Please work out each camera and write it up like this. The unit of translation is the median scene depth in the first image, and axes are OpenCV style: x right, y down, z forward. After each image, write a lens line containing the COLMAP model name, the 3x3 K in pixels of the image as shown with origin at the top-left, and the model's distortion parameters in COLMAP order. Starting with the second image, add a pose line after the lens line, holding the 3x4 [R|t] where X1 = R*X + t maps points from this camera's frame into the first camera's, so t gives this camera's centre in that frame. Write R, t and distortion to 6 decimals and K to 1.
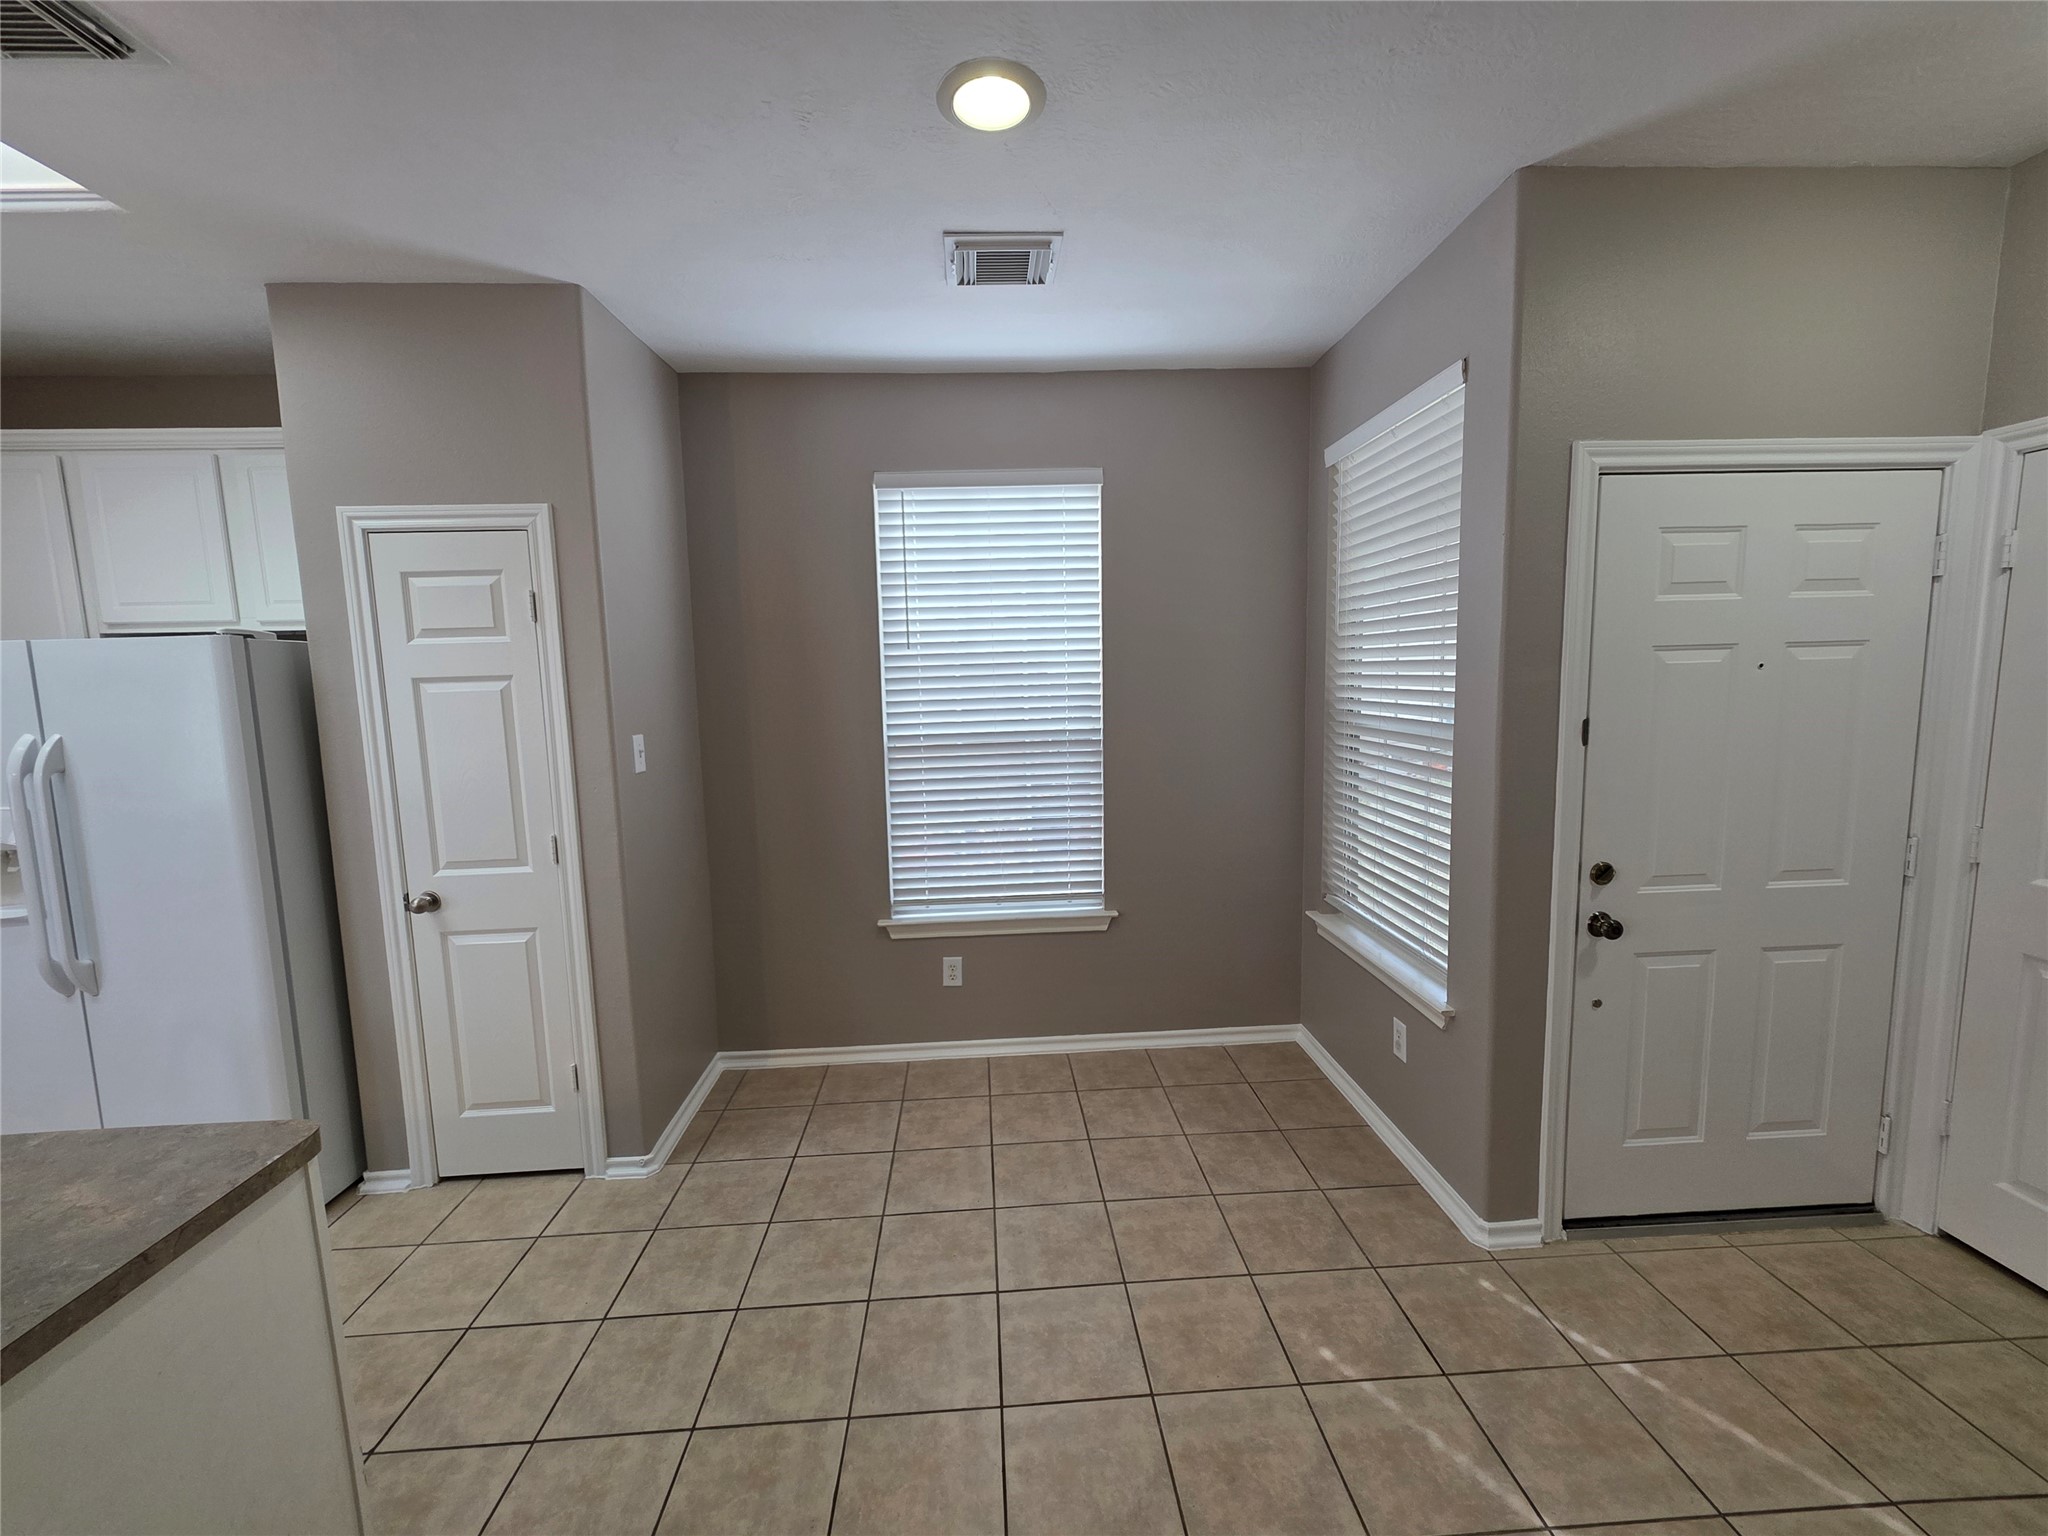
lens RADIAL K [[816.9, 0, 1019.0], [0, 816.9, 765.3], [0, 0, 1]] dist [0.002480, 0.000191]
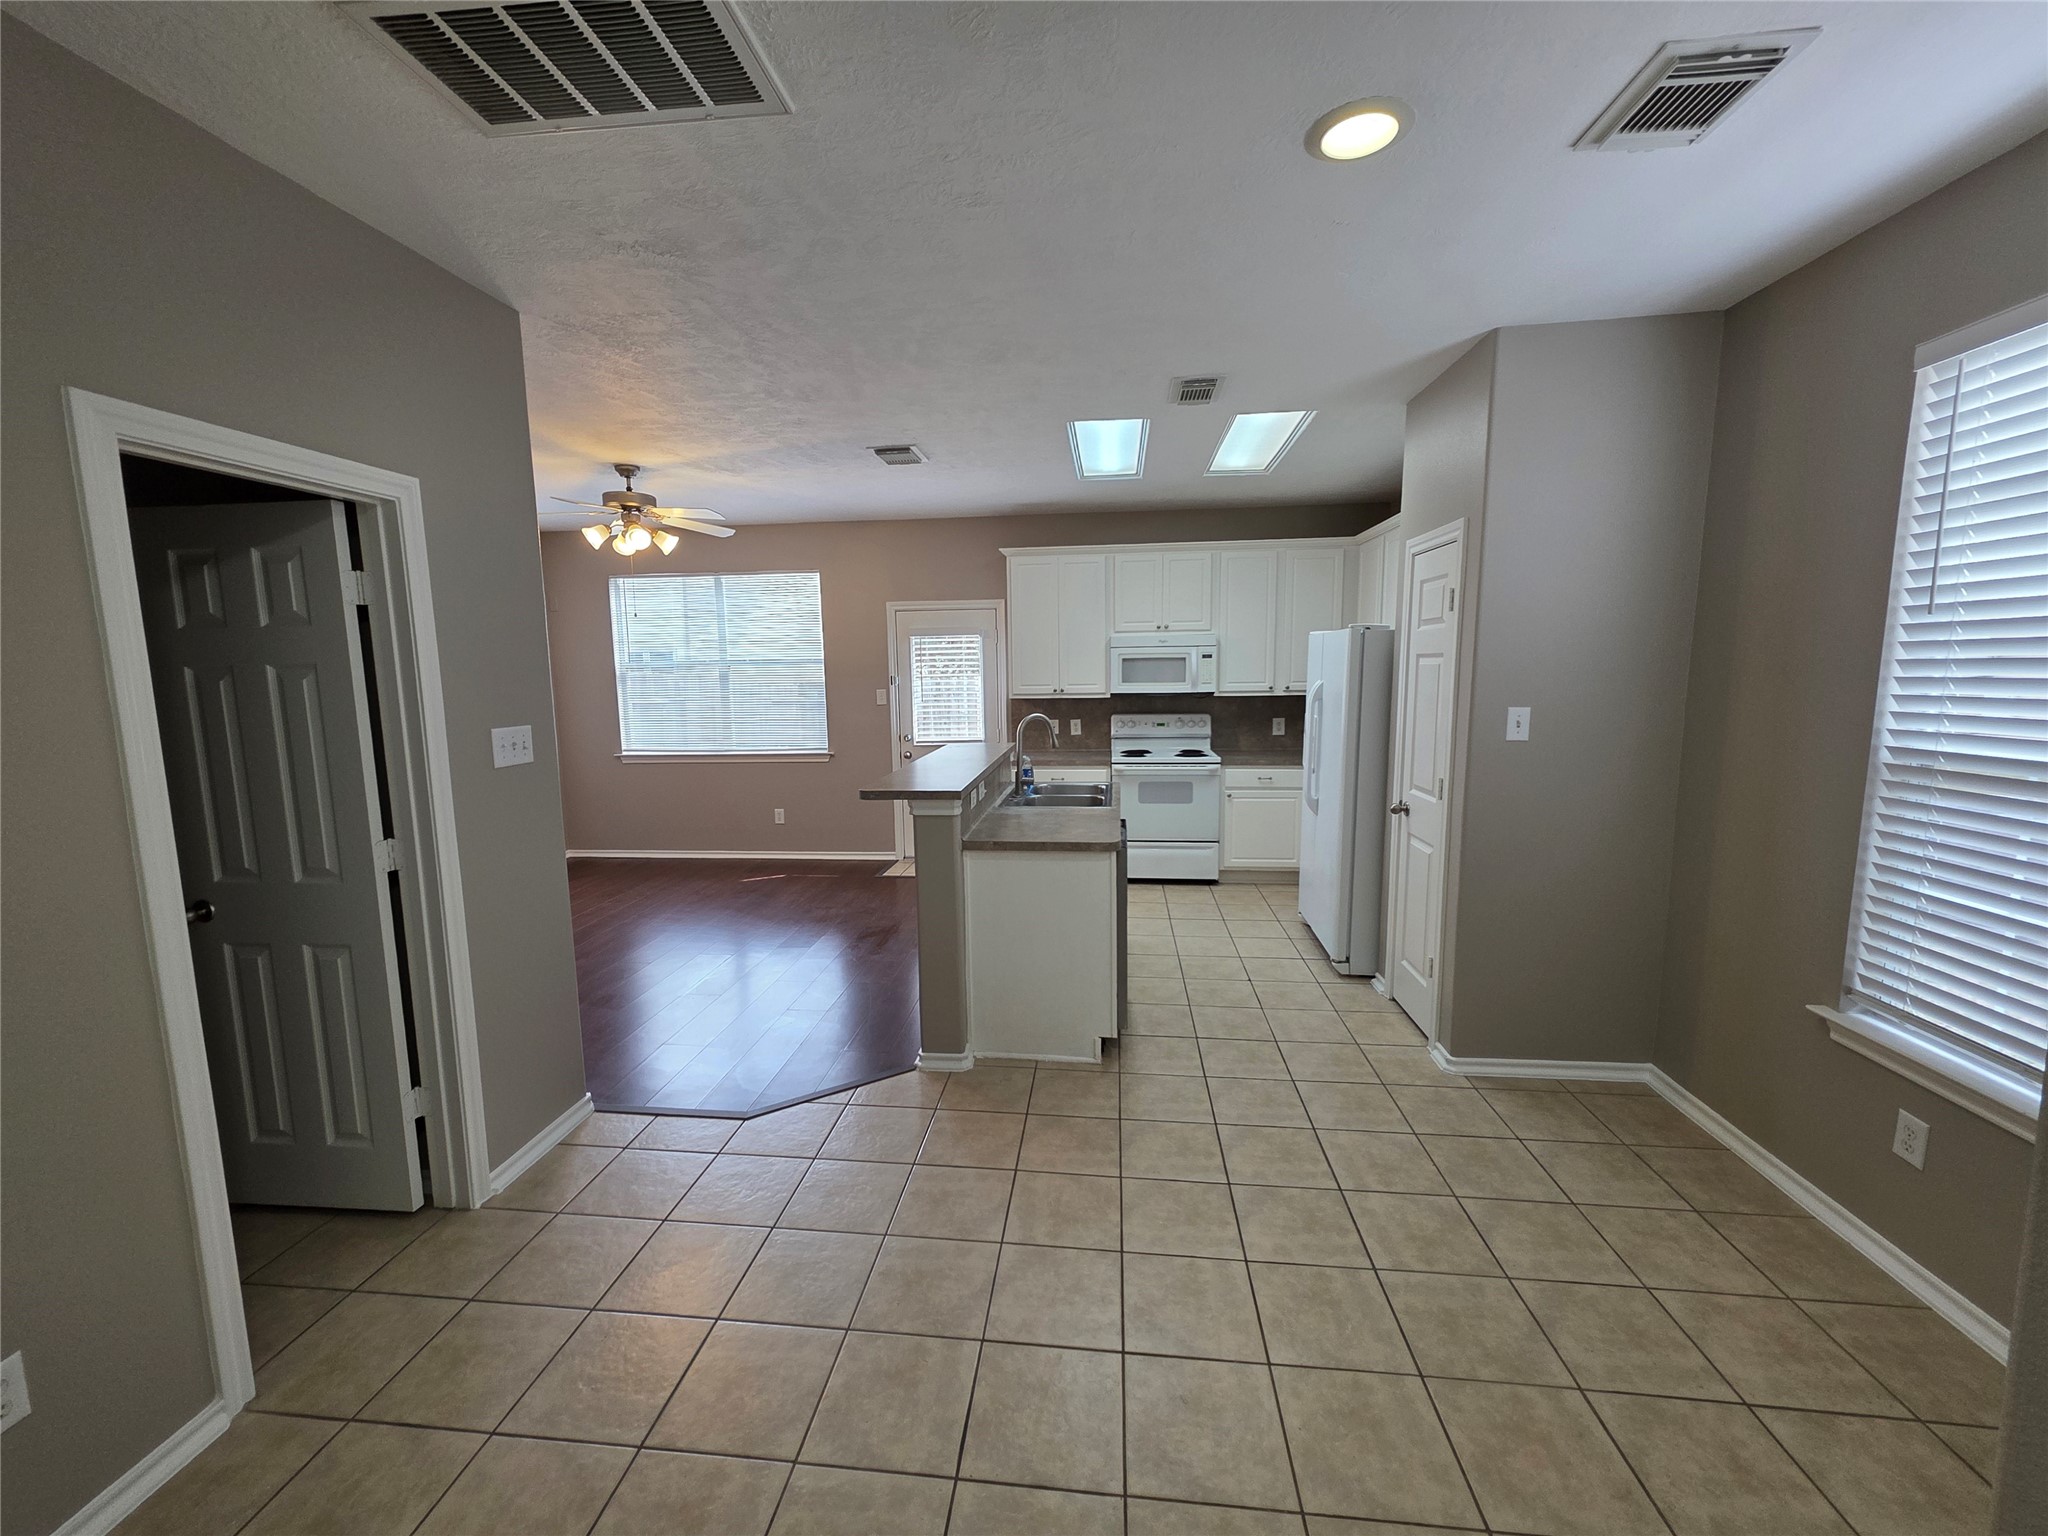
lens RADIAL K [[816.9, 0, 1019.9], [0, 816.9, 767.0], [0, 0, 1]] dist [0.002480, 0.000191]
pose [[-0.166420, 0.152544, -0.974184, 0.795080], [-0.091982, 0.981252, 0.169364, -0.088889], [0.981756, 0.117793, -0.149268, 0.536381]]
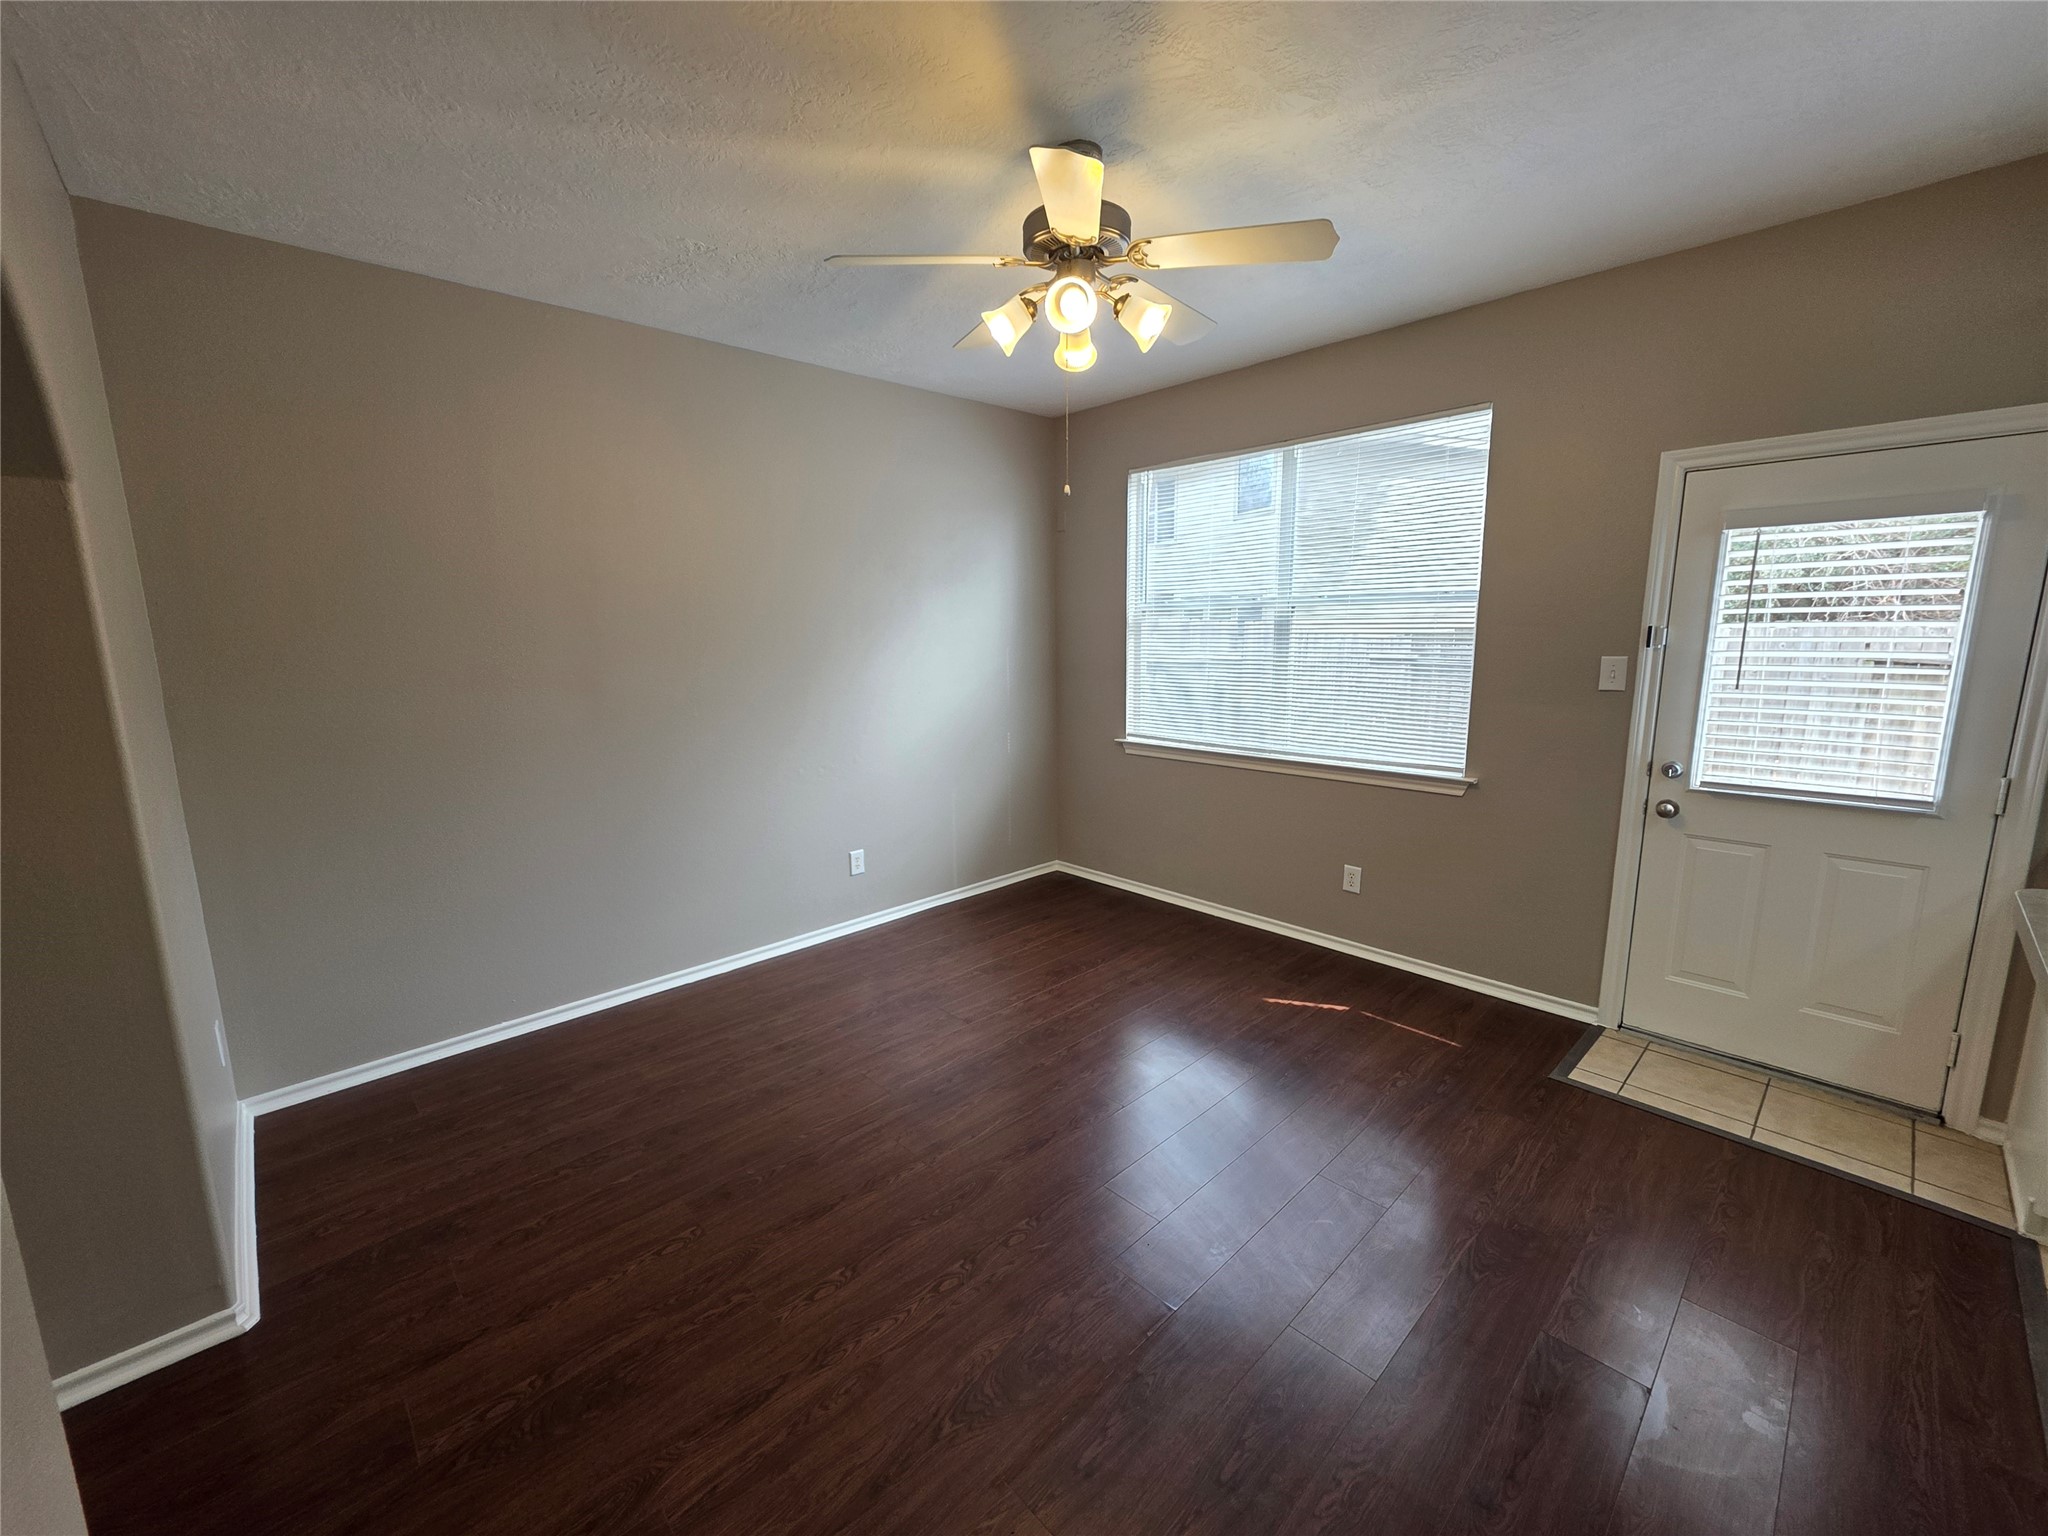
lens RADIAL K [[816.9, 0, 1017.3], [0, 816.9, 767.5], [0, 0, 1]] dist [0.002480, 0.000191]
pose [[-0.766482, 0.151293, -0.624192, -0.298451], [-0.035786, 0.960289, 0.276701, 0.009972], [0.641268, 0.234424, -0.730630, 0.027376]]
